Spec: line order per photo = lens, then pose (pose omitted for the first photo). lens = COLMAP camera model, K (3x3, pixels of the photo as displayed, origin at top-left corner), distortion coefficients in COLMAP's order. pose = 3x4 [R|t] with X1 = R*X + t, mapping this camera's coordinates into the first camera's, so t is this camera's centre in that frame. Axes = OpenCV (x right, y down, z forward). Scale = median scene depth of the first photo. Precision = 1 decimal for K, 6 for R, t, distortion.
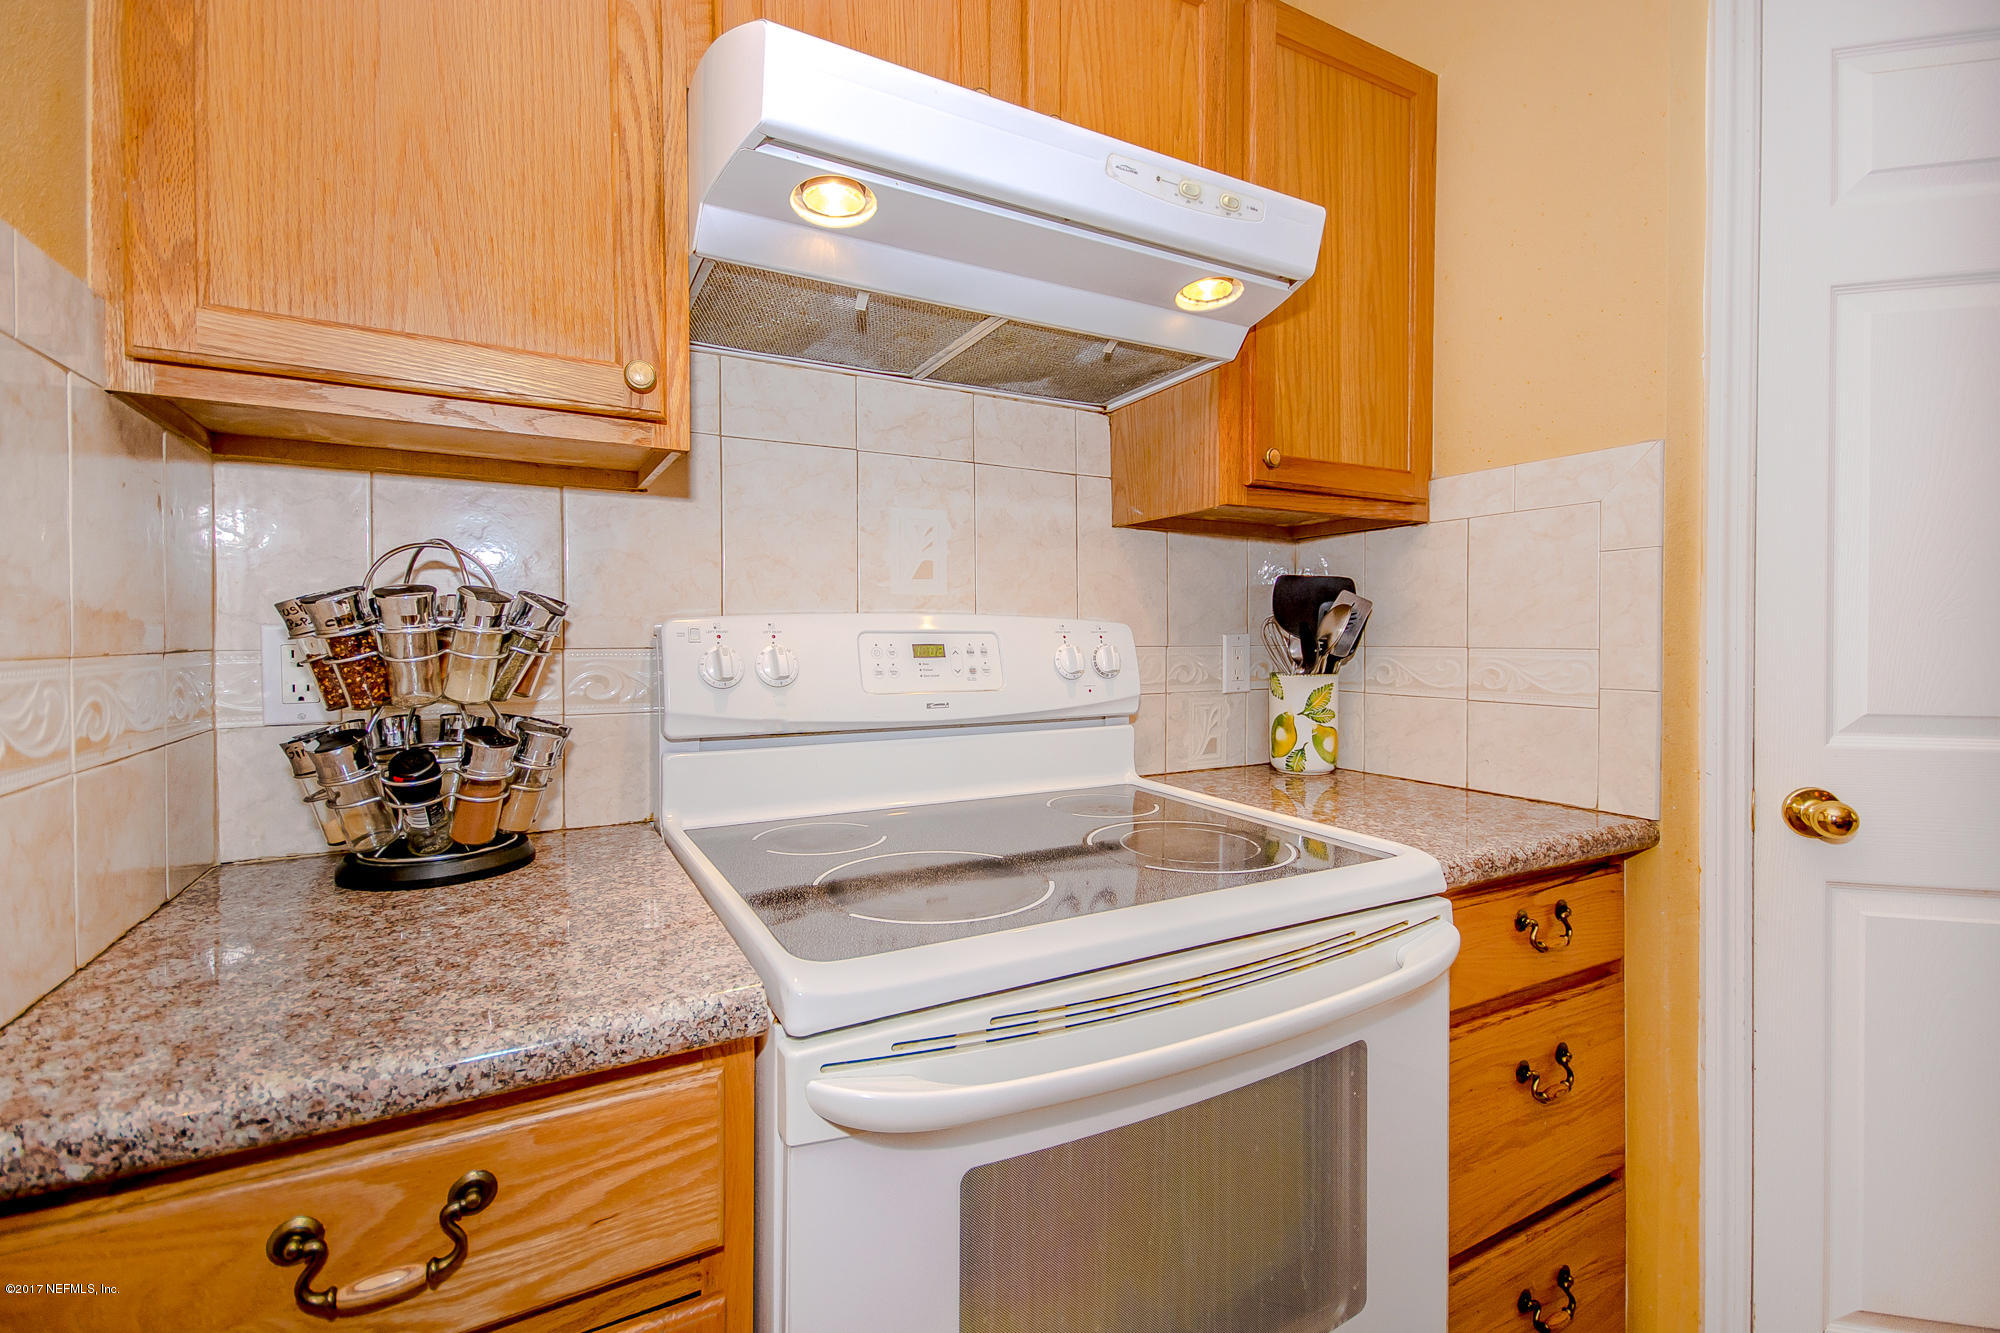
lens RADIAL K [[874.6, 0, 995.3], [0, 874.6, 656.2], [0, 0, 1]] dist [0.014793, -0.000154]
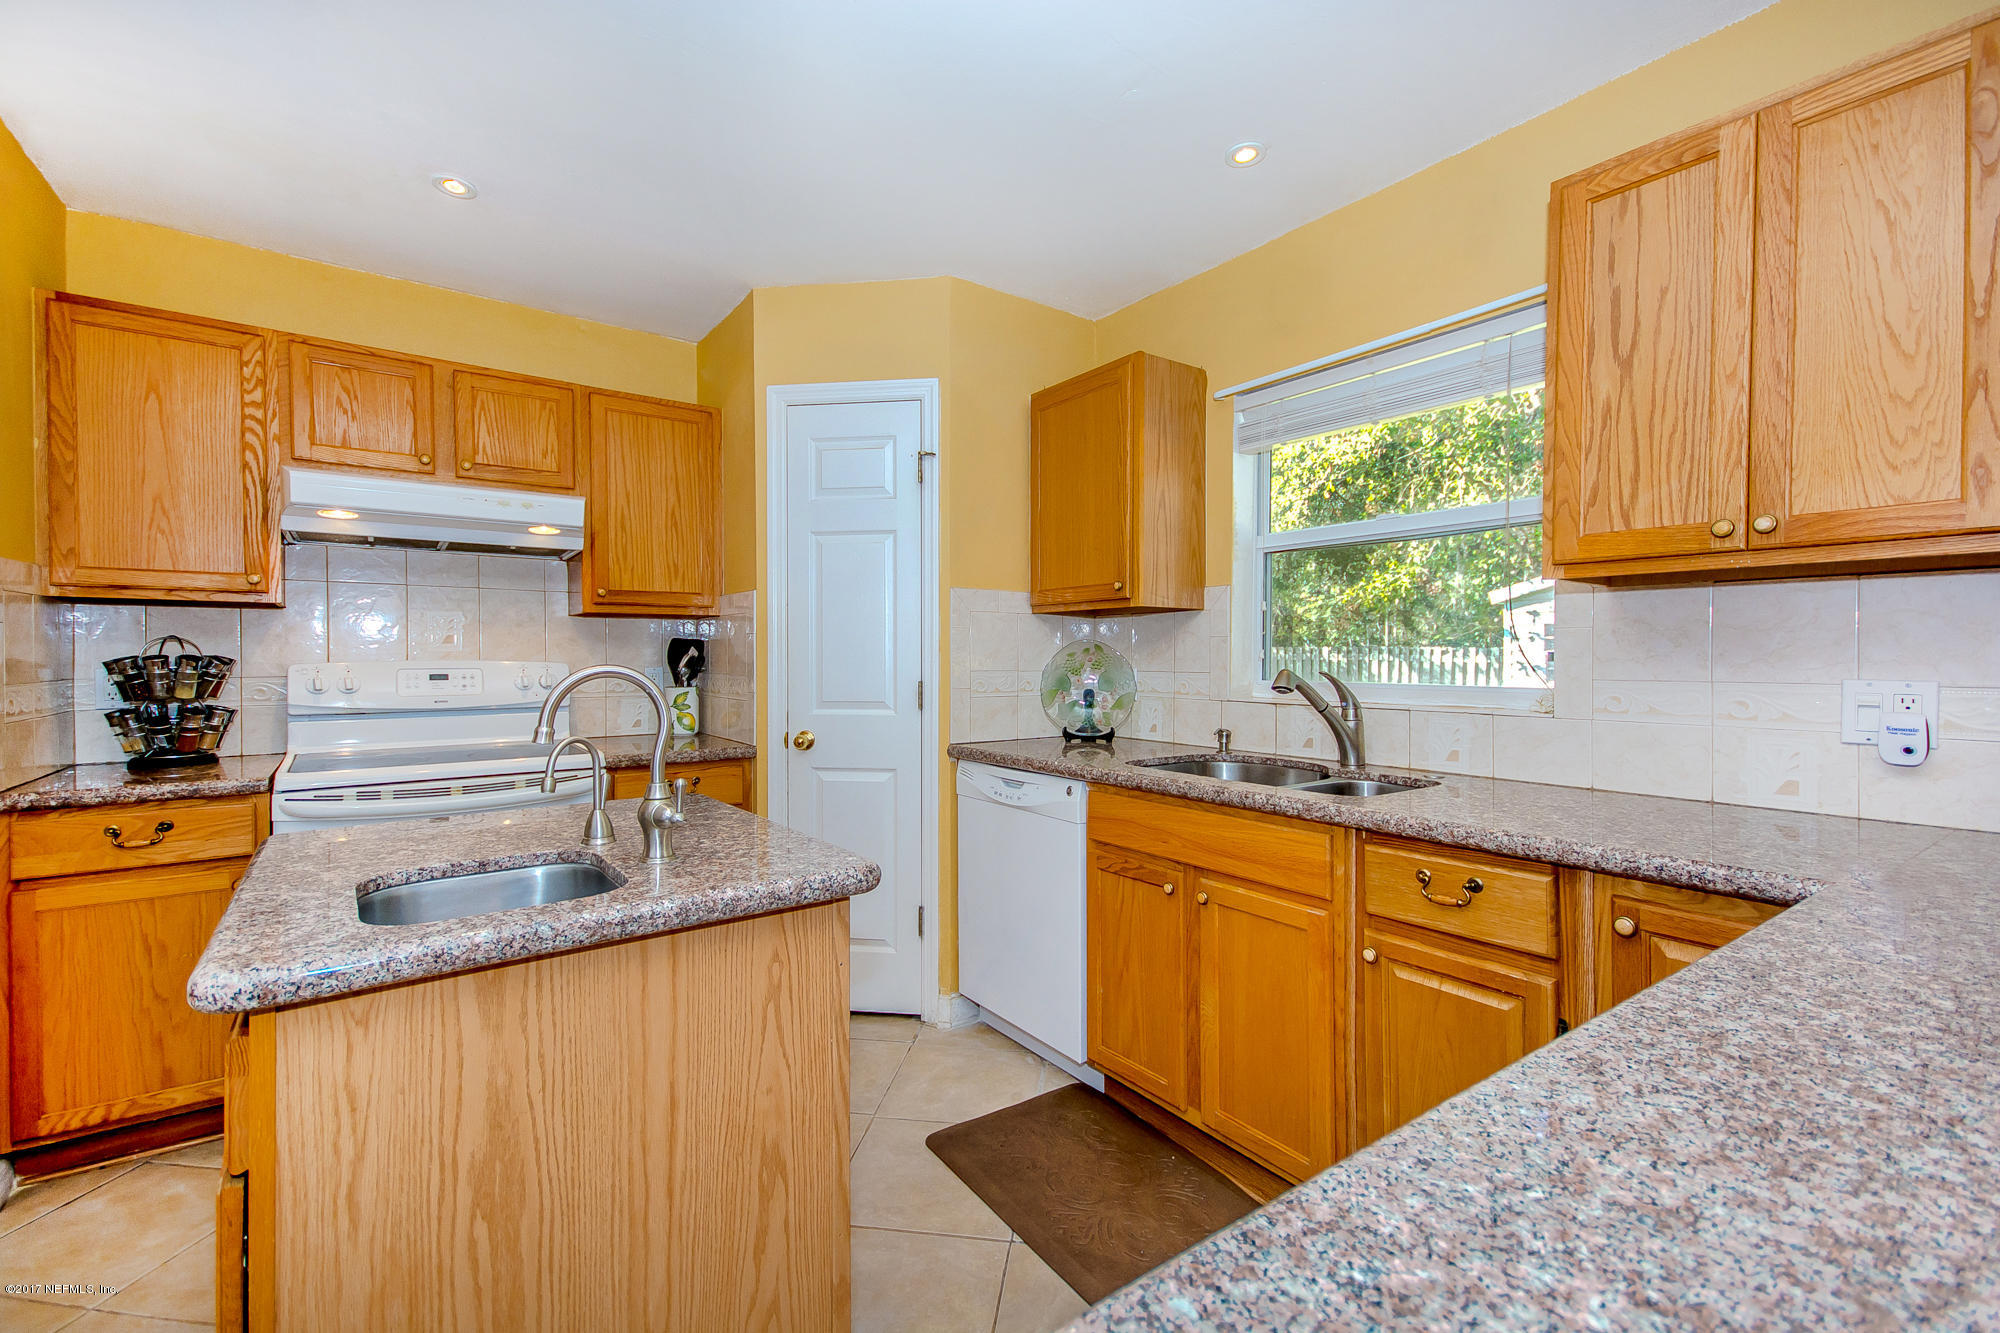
lens RADIAL K [[844.4, 0, 993.2], [0, 844.4, 671.6], [0, 0, 1]] dist [0.017964, -0.000049]
pose [[0.992218, -0.003747, 0.124457, 1.298858], [0.004129, 0.999988, -0.002812, -0.010052], [-0.124445, 0.003304, 0.992221, -1.625662]]
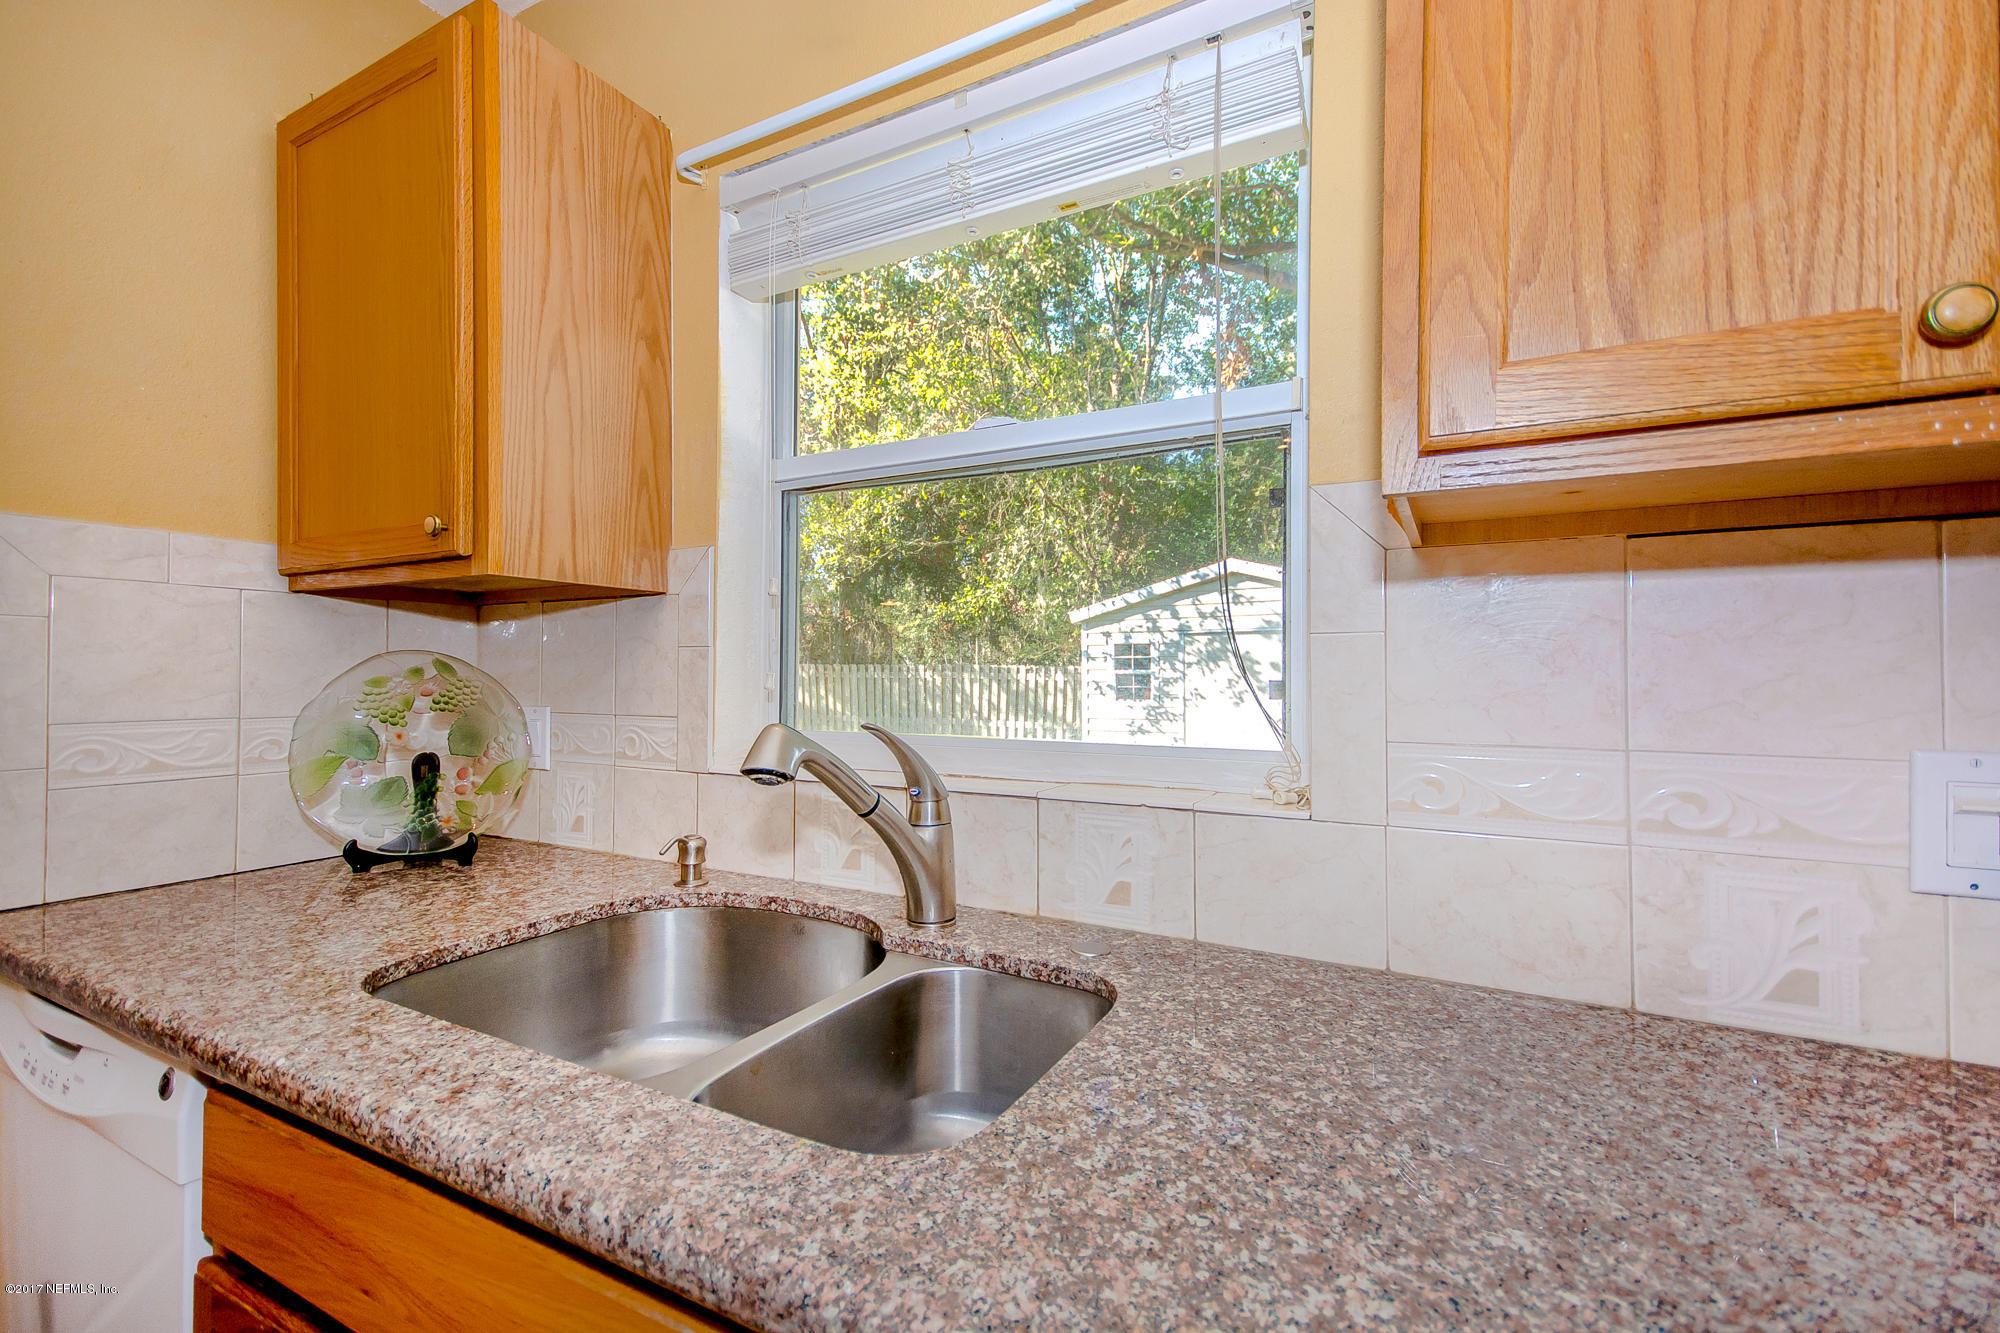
lens RADIAL K [[844.4, 0, 993.2], [0, 844.4, 671.6], [0, 0, 1]] dist [0.017964, -0.000049]
pose [[0.836951, 0.000928, 0.547276, 1.964547], [0.011156, 0.999762, -0.018755, -0.051239], [-0.547163, 0.021803, 0.836742, -0.520784]]
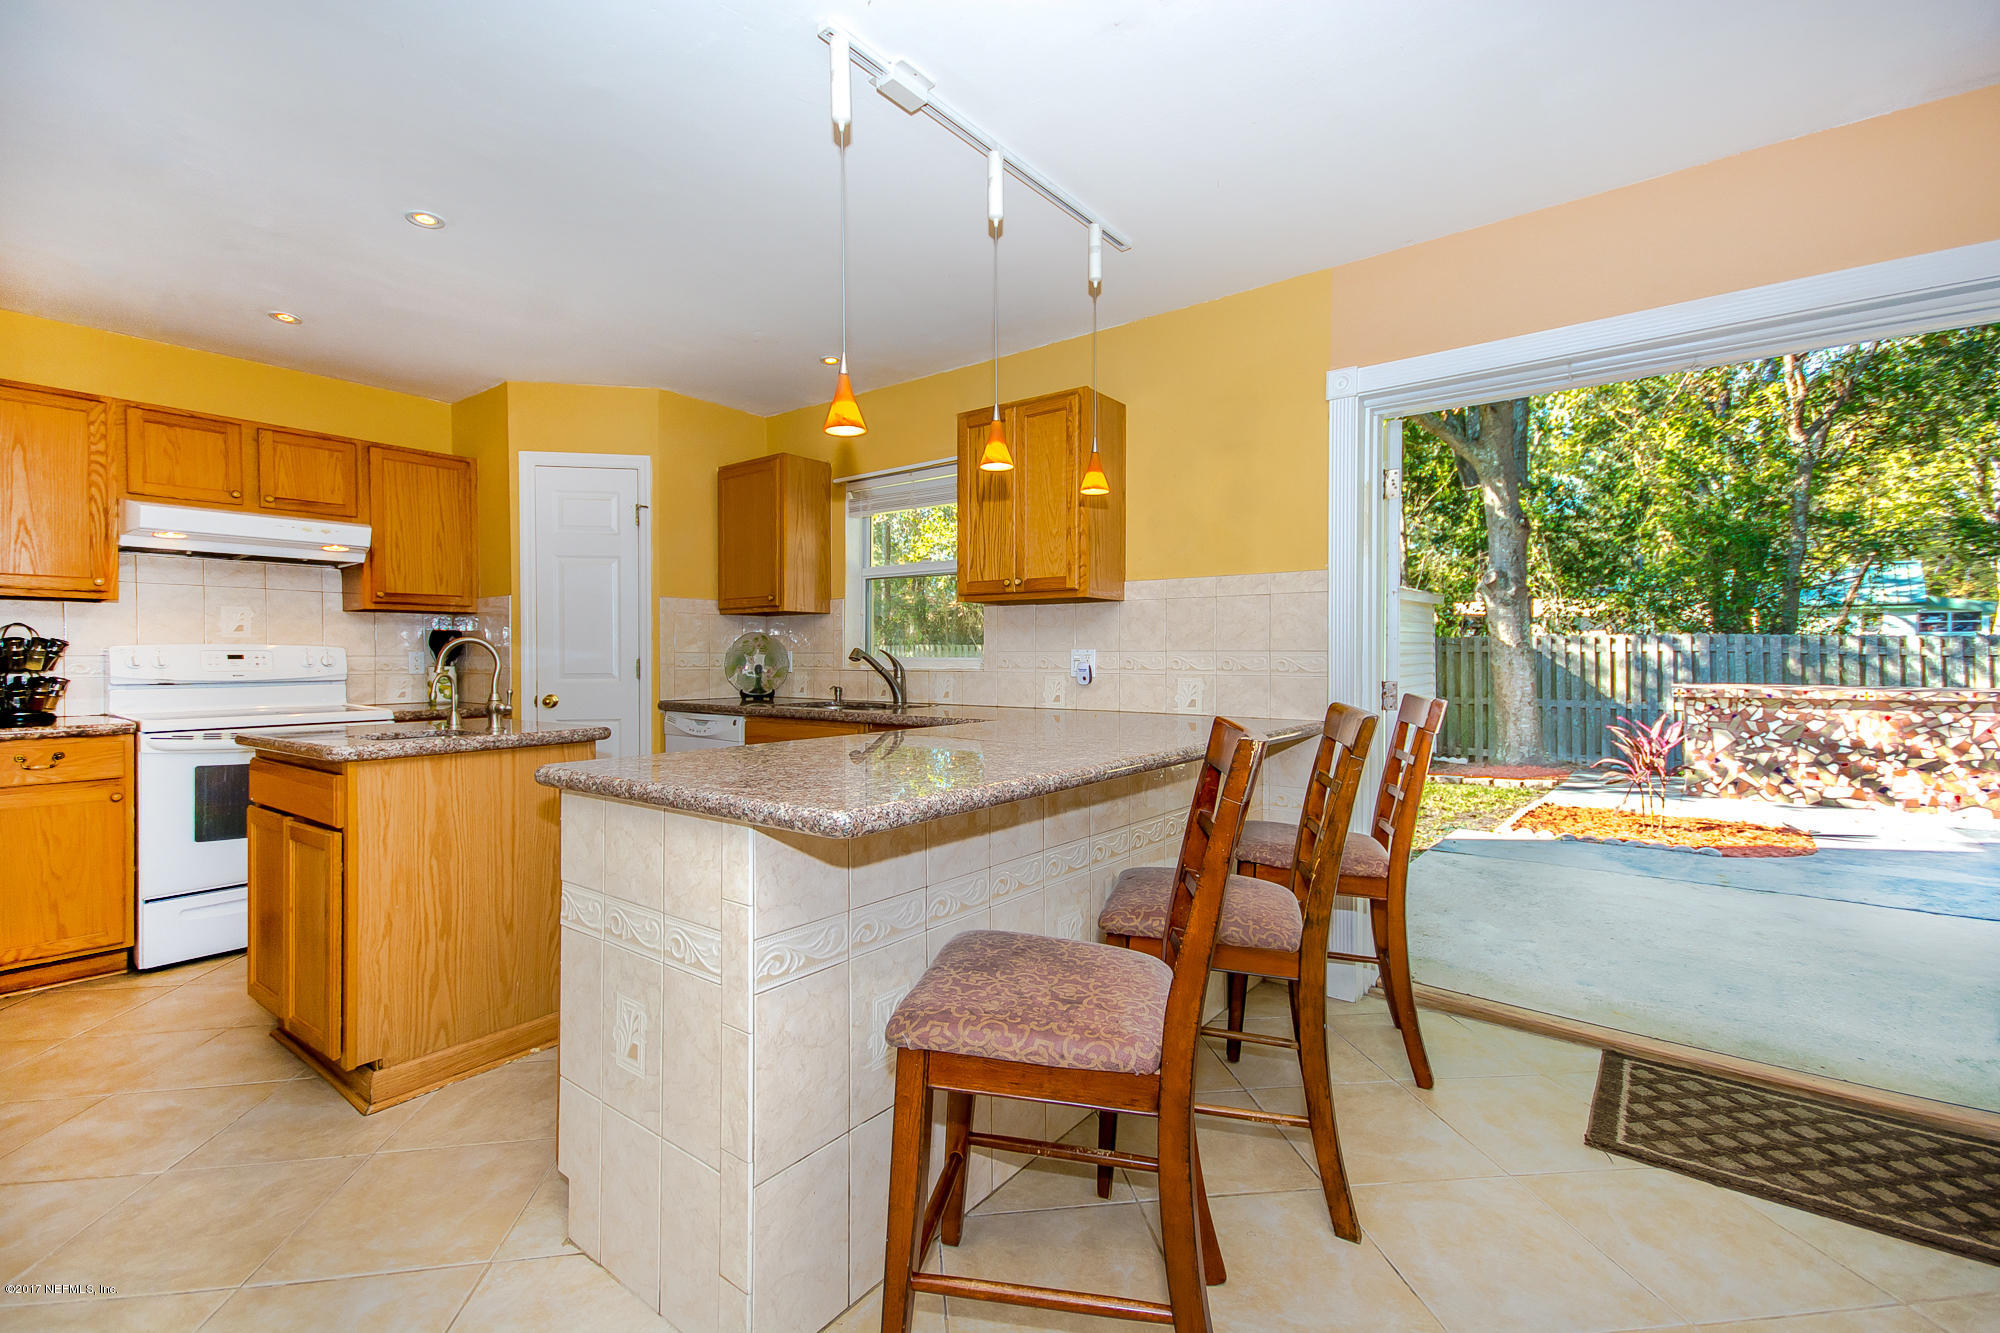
lens RADIAL K [[862.6, 0, 1000.0], [0, 862.6, 666.5], [0, 0, 1]] dist [0.020750, -0.000478]
pose [[0.913024, -0.007804, 0.407832, 1.298463], [0.011880, 0.999902, -0.007462, 0.094677], [-0.407734, 0.011658, 0.913027, -3.308580]]
